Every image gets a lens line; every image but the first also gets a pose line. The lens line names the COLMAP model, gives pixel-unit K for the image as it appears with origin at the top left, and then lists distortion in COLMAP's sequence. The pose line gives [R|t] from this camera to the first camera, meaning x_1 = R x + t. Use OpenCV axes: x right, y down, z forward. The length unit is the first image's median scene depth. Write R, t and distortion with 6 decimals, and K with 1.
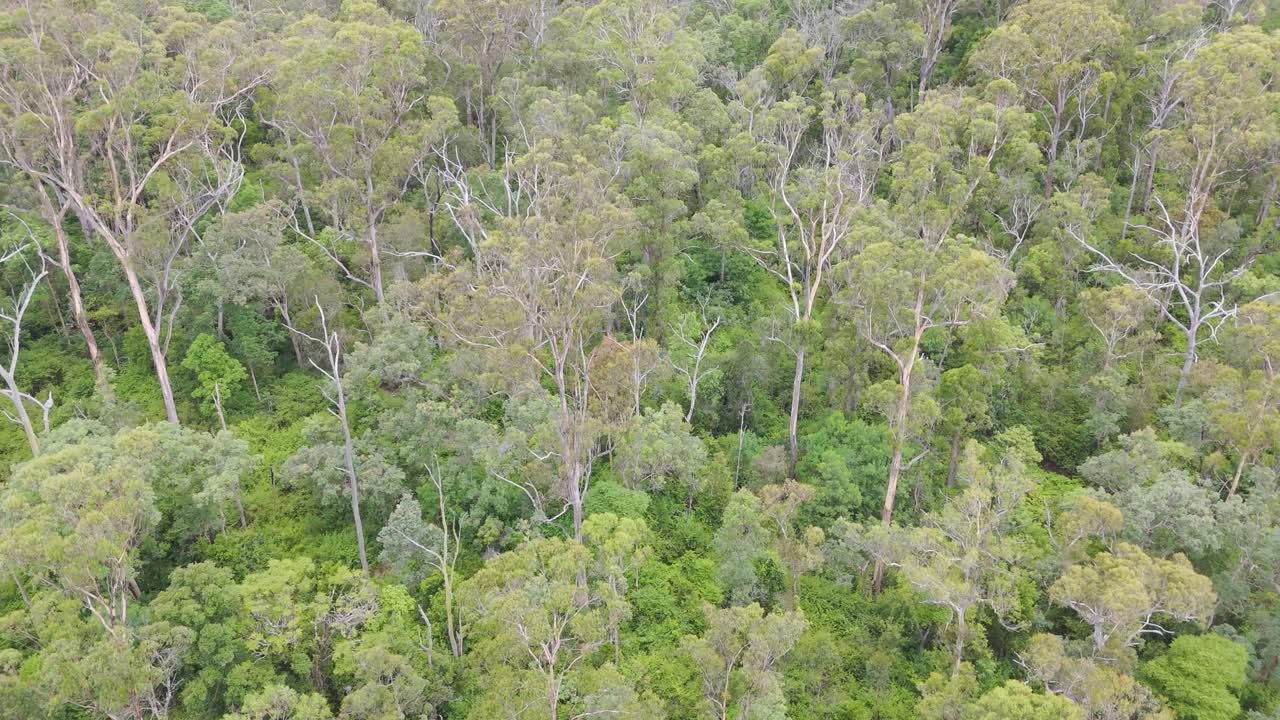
lens RADIAL K [[949.3, 0, 644.9], [0, 949.3, 364.7], [0, 0, 1]] dist [0.100460, -0.099967]
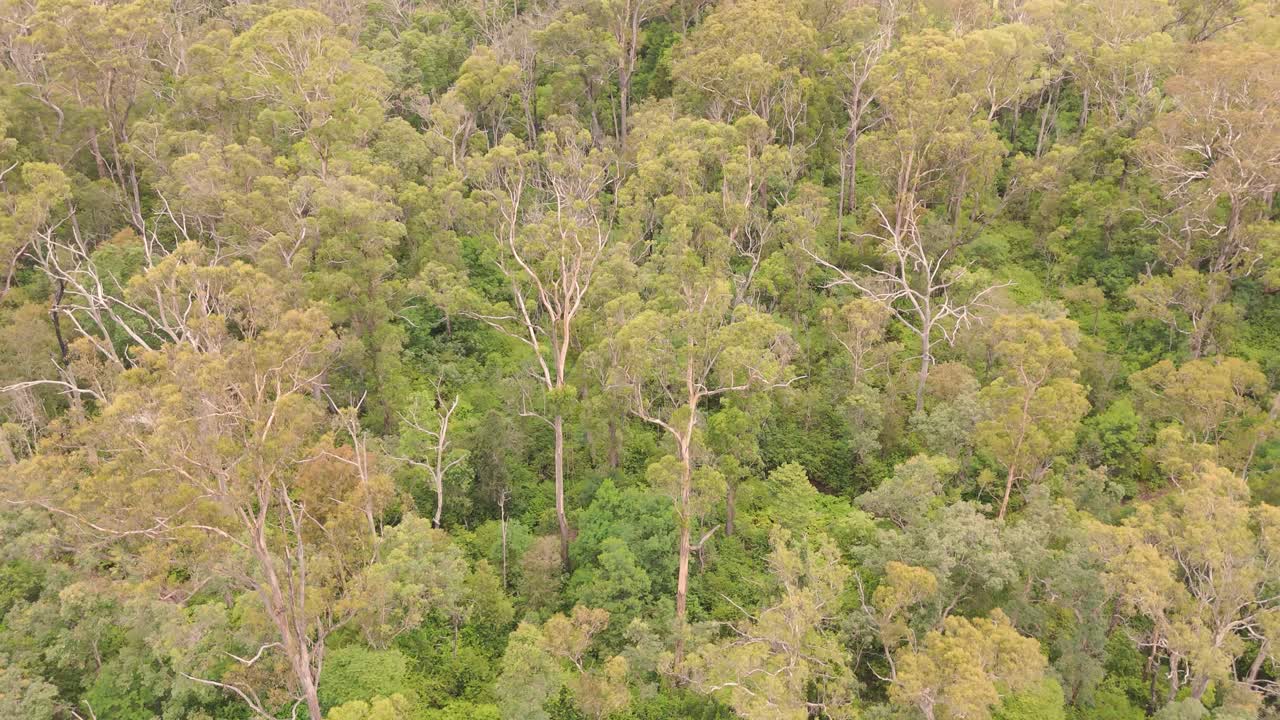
lens RADIAL K [[949.3, 0, 644.9], [0, 949.3, 364.7], [0, 0, 1]] dist [0.100460, -0.099967]
pose [[0.949733, -0.143698, 0.278134, 0.003662], [0.143532, 0.989421, 0.021072, -0.061863], [-0.278220, 0.019908, 0.960311, 0.116303]]
